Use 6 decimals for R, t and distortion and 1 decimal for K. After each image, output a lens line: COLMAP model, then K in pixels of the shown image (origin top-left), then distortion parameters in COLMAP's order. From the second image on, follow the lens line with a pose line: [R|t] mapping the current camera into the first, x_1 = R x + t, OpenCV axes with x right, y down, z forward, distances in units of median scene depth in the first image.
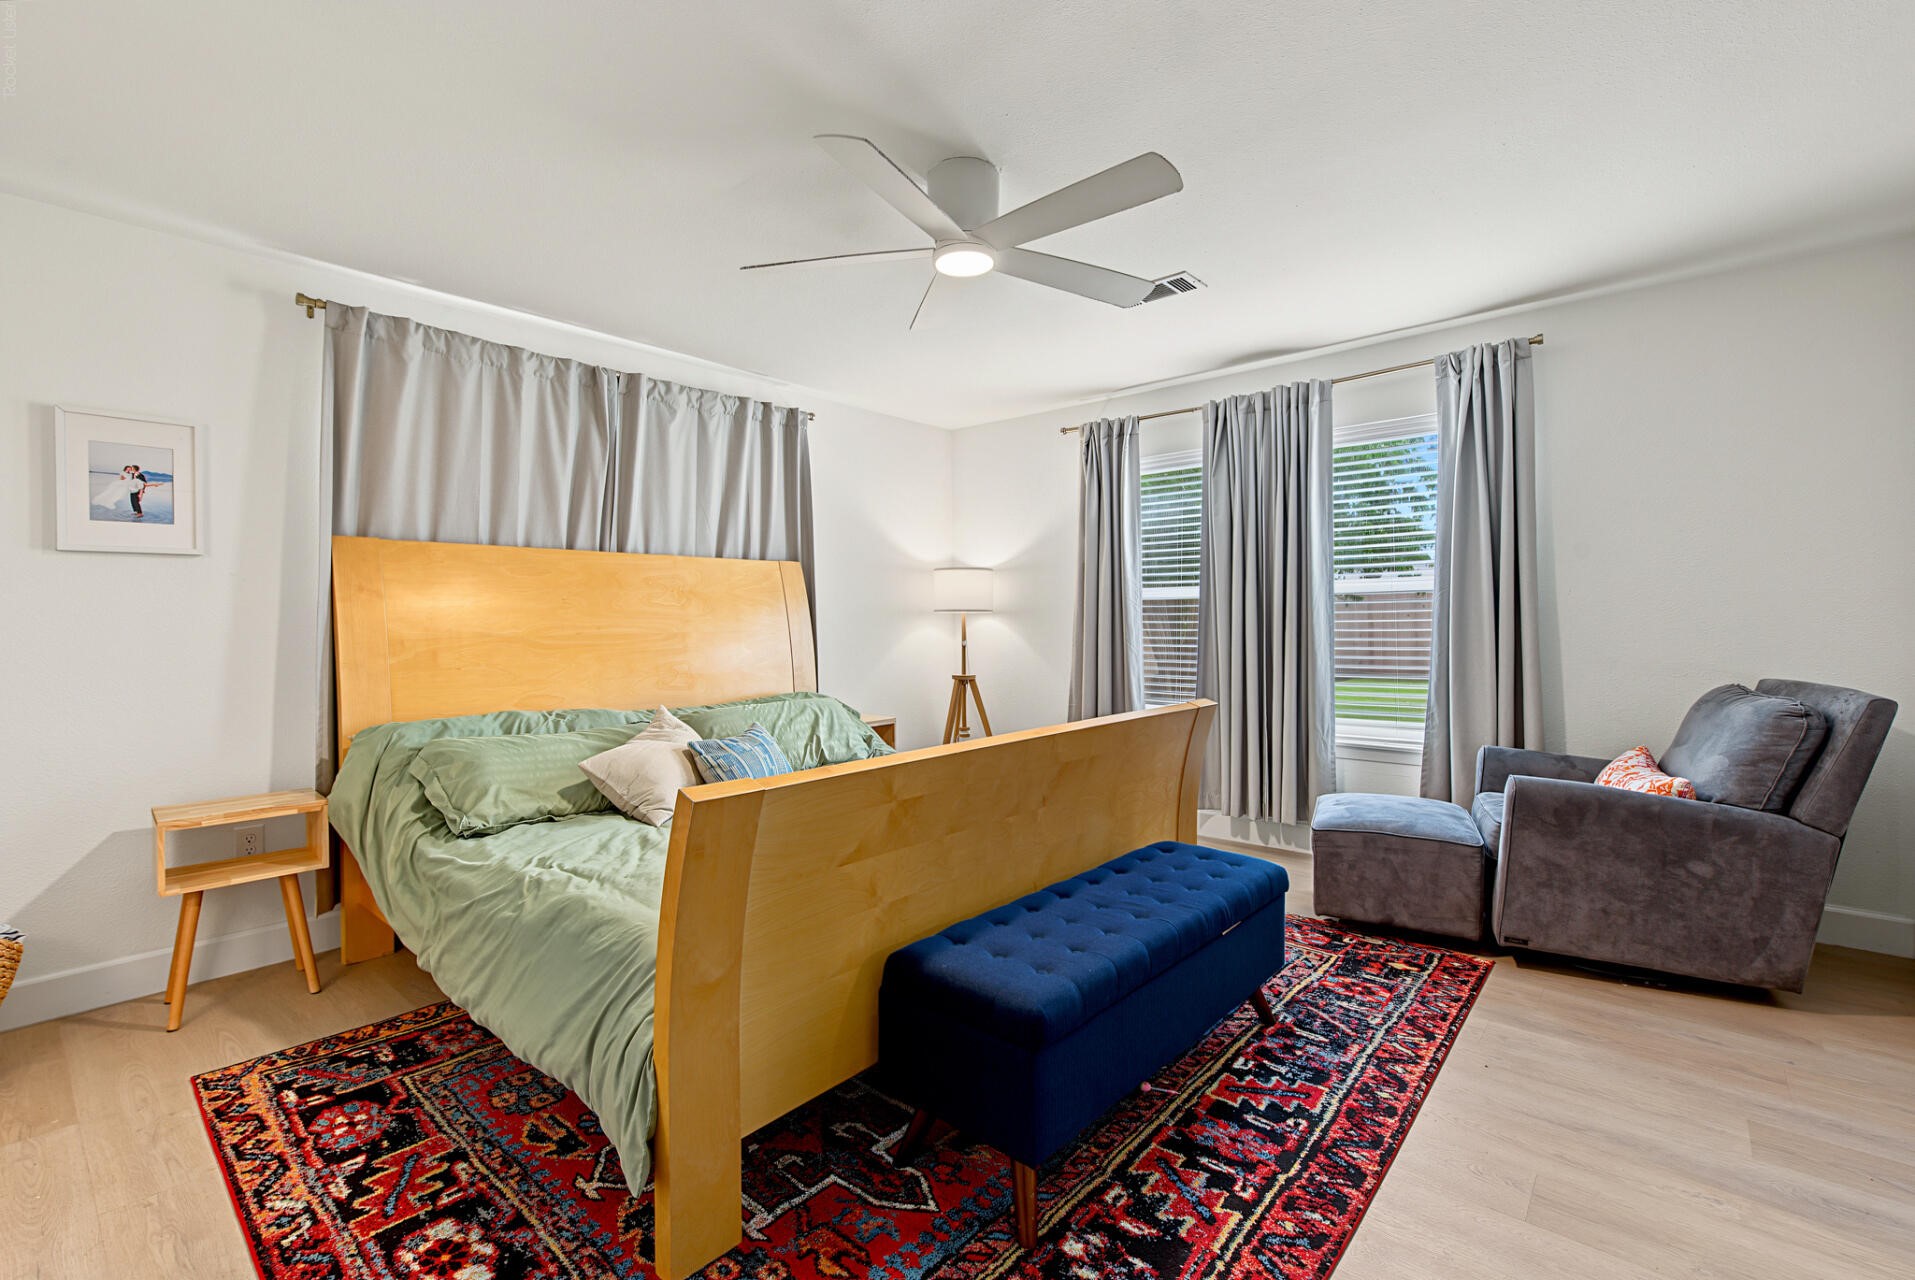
lens RADIAL K [[827.4, 0, 965.1], [0, 827.4, 610.1], [0, 0, 1]] dist [-0.000638, -0.000181]
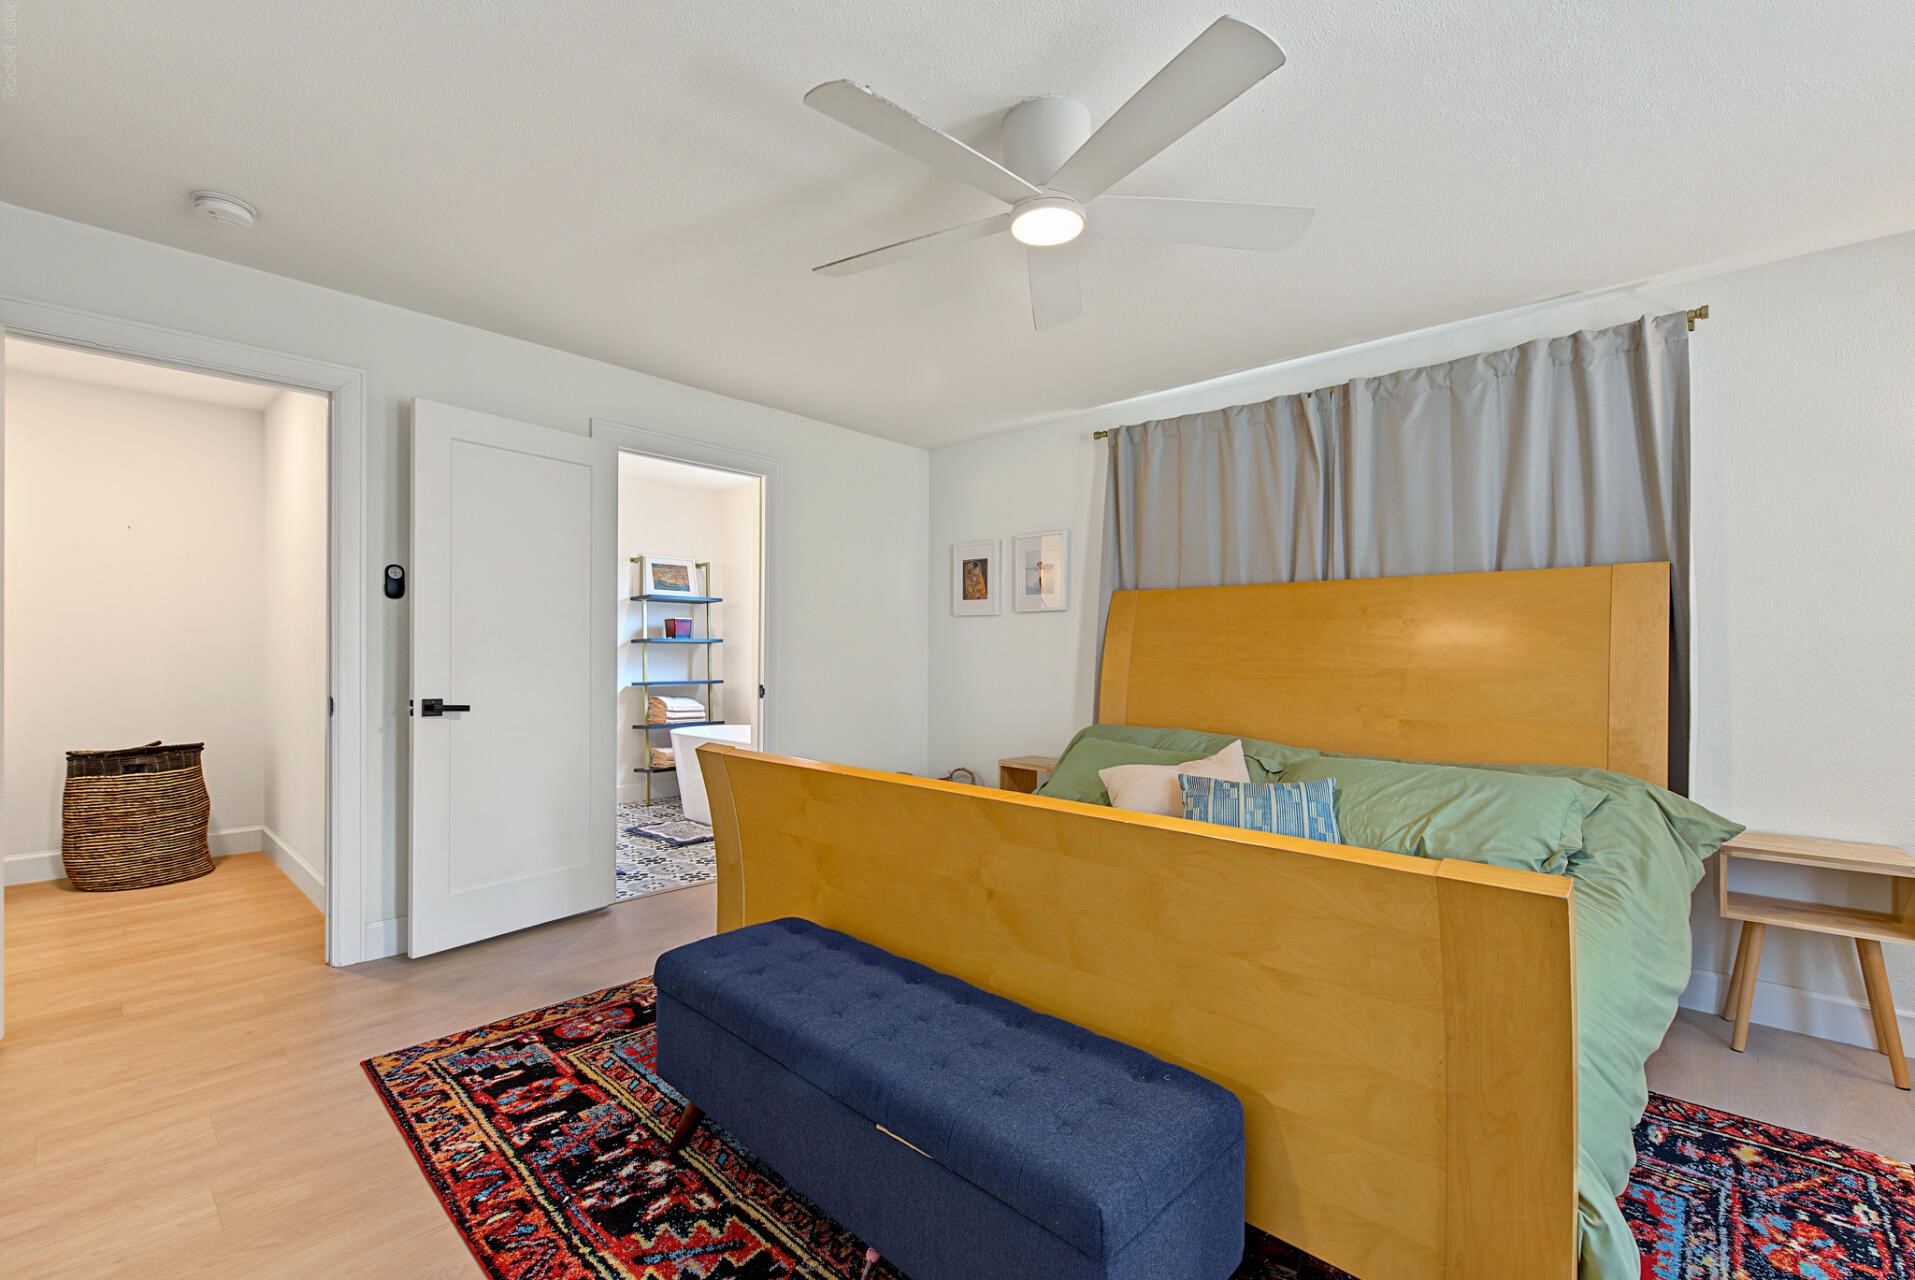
lens RADIAL K [[859.7, 0, 957.5], [0, 859.7, 640.0], [0, 0, 1]] dist [-0.001209, -0.000135]
pose [[-0.053097, -0.006848, -0.998566, 1.216869], [-0.000679, 0.999977, -0.006821, 0.008213], [0.998589, 0.000316, -0.053100, 1.339846]]
